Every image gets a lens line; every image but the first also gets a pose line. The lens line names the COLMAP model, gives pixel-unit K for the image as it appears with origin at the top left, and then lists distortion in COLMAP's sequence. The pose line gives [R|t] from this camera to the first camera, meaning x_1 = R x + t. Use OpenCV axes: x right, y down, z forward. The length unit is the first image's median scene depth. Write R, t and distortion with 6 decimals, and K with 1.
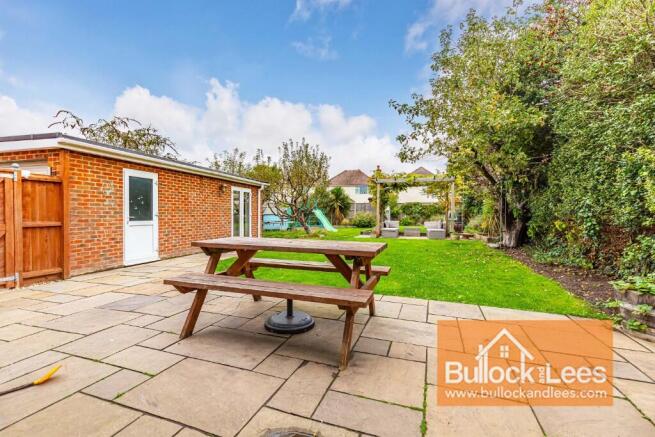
lens RADIAL K [[296.4, 0, 331.1], [0, 296.4, 218.0], [0, 0, 1]] dist [0.002192, -0.001020]
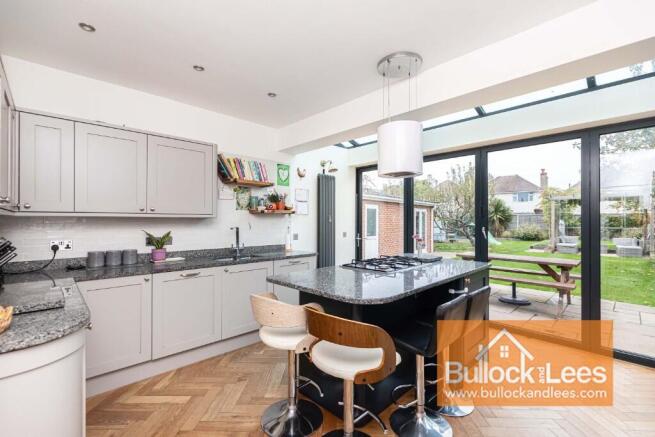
lens RADIAL K [[296.4, 0, 331.1], [0, 296.4, 218.0], [0, 0, 1]] dist [0.002192, -0.001020]
pose [[0.897970, -0.009928, -0.439946, -0.073508], [-0.002593, 0.999609, -0.027850, -0.022116], [0.440050, 0.026150, 0.897592, -0.243306]]
